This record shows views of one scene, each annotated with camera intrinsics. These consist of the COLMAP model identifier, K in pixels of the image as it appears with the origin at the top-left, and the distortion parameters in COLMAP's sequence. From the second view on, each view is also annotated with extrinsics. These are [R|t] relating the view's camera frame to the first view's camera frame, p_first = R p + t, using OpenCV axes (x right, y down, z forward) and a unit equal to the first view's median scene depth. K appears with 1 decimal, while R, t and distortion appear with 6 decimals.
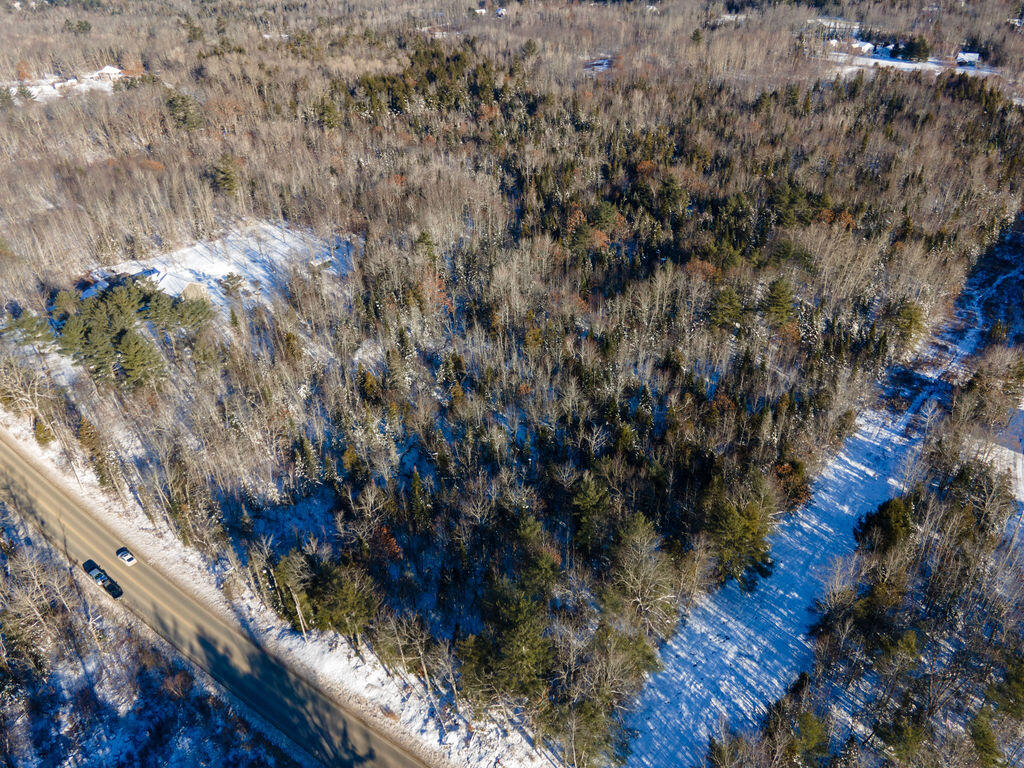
lens RADIAL K [[734.3, 0, 512.0], [0, 734.3, 384.0], [0, 0, 1]] dist [0.031643, 0.037105]
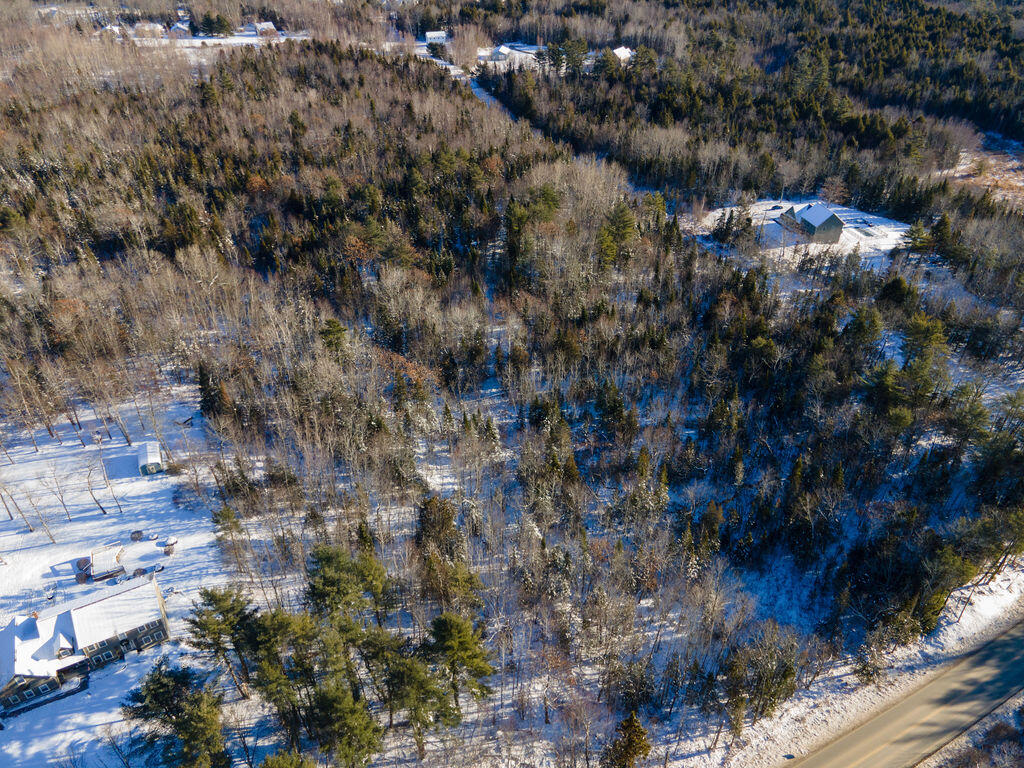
lens RADIAL K [[734.3, 0, 512.0], [0, 734.3, 384.0], [0, 0, 1]] dist [0.031643, 0.037105]
pose [[0.433020, -0.499378, 0.750410, -0.767952], [0.479895, 0.832435, 0.277042, -0.330152], [-0.763017, 0.240153, 0.600110, 0.518888]]
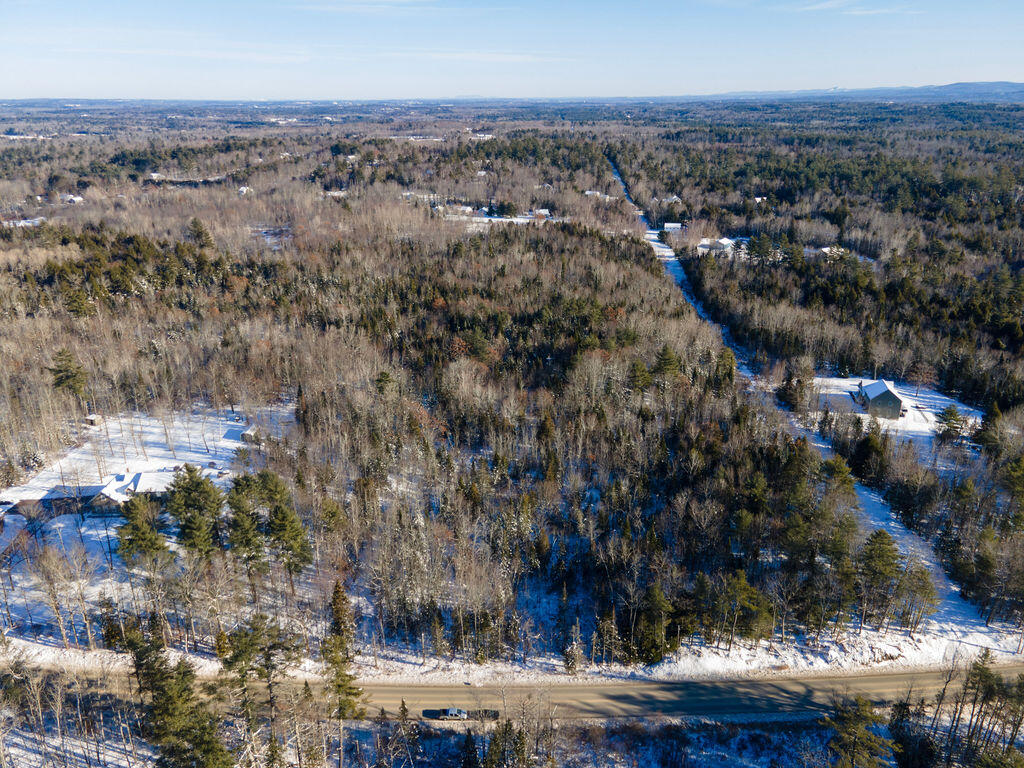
lens RADIAL K [[734.9, 0, 512.0], [0, 734.9, 384.0], [0, 0, 1]] dist [0.039288, 0.044531]
pose [[0.789827, -0.200233, 0.579724, -0.730789], [0.316840, 0.942523, -0.106127, -0.019596], [-0.525153, 0.267501, 0.807872, 0.038198]]
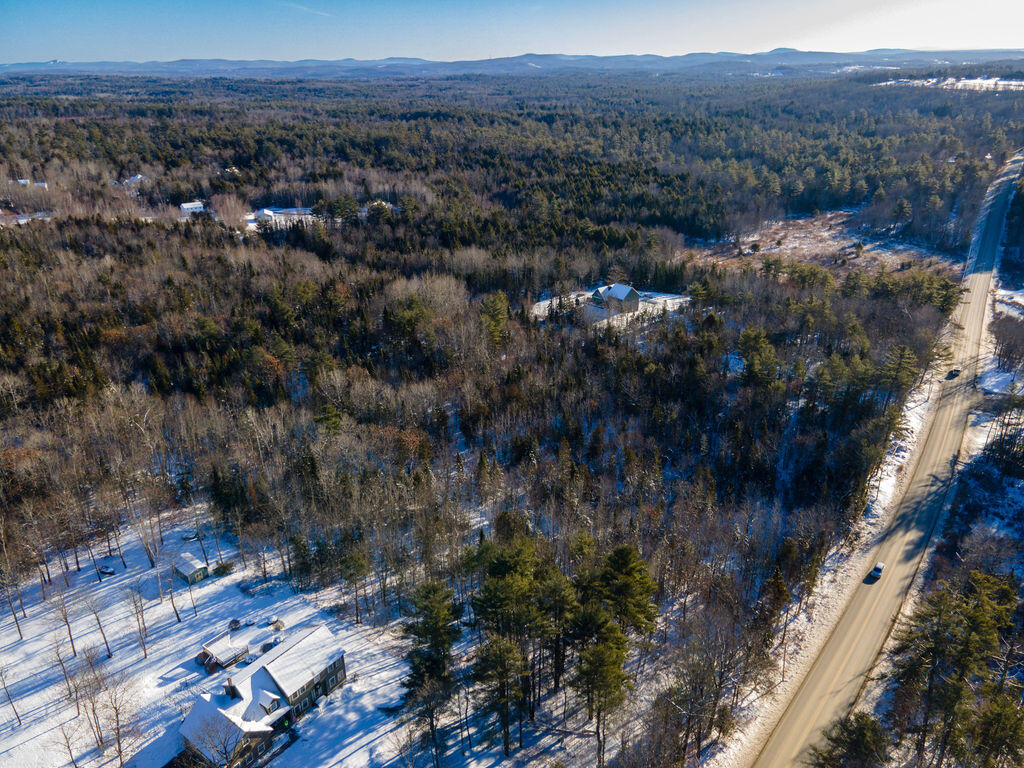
lens RADIAL K [[734.3, 0, 512.0], [0, 734.3, 384.0], [0, 0, 1]] dist [0.031643, 0.037105]
pose [[0.022070, -0.374787, 0.926848, -1.036072], [0.551543, 0.777798, 0.301382, -0.434526], [-0.833854, 0.504545, 0.223877, 0.775302]]
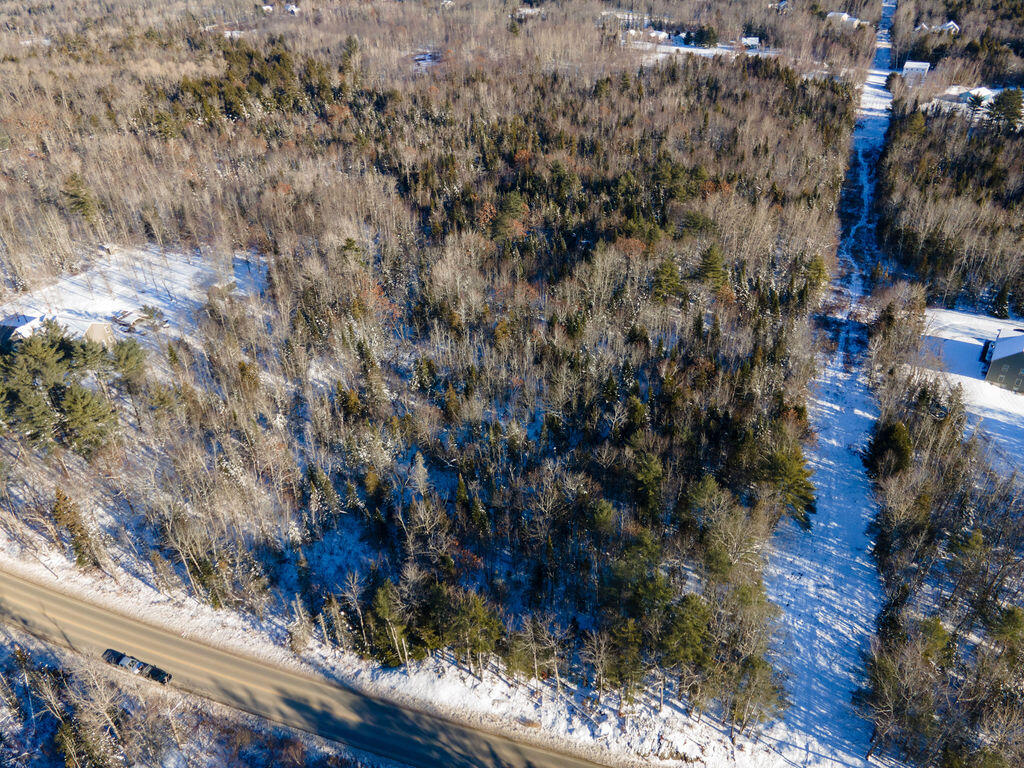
lens RADIAL K [[734.3, 0, 512.0], [0, 734.3, 384.0], [0, 0, 1]] dist [0.031643, 0.037105]
pose [[0.957540, -0.151952, 0.245007, -0.219396], [0.151111, 0.988264, 0.022341, -0.012561], [-0.245527, 0.015631, 0.969264, 0.034004]]
